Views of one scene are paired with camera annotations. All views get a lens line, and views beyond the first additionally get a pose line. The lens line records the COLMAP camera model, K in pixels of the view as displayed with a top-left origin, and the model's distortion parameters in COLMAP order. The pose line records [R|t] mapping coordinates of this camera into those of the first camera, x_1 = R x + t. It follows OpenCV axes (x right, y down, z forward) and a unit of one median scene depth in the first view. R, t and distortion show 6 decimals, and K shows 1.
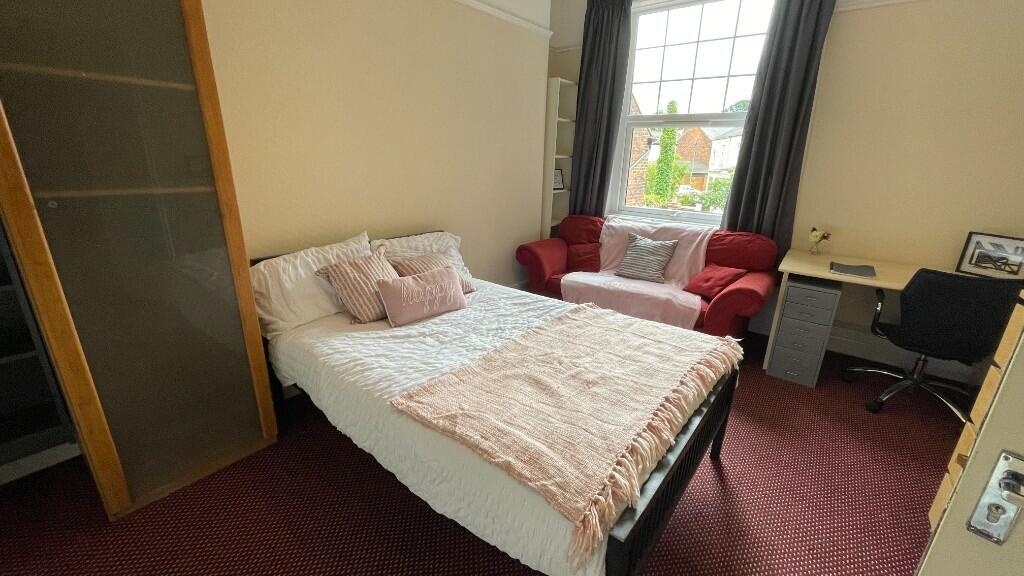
lens RADIAL K [[410.5, 0, 518.4], [0, 410.5, 286.4], [0, 0, 1]] dist [-0.000041, -0.002533]
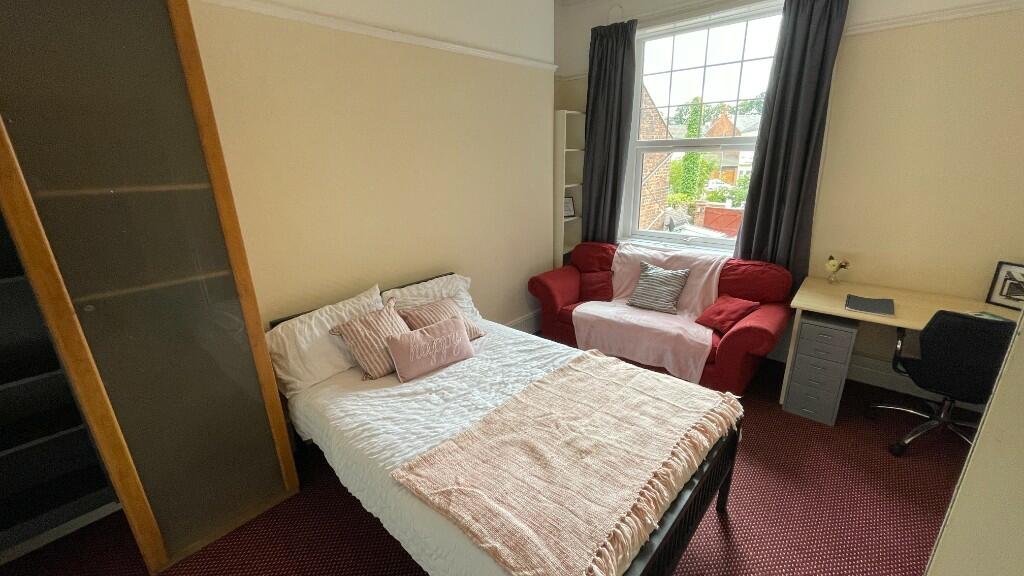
lens RADIAL K [[410.5, 0, 518.4], [0, 410.5, 286.4], [0, 0, 1]] dist [-0.000041, -0.002533]
pose [[0.997052, -0.030998, -0.070186, 0.071236], [0.030951, 0.999519, -0.001765, -0.131638], [0.070207, -0.000412, 0.997532, -0.025440]]
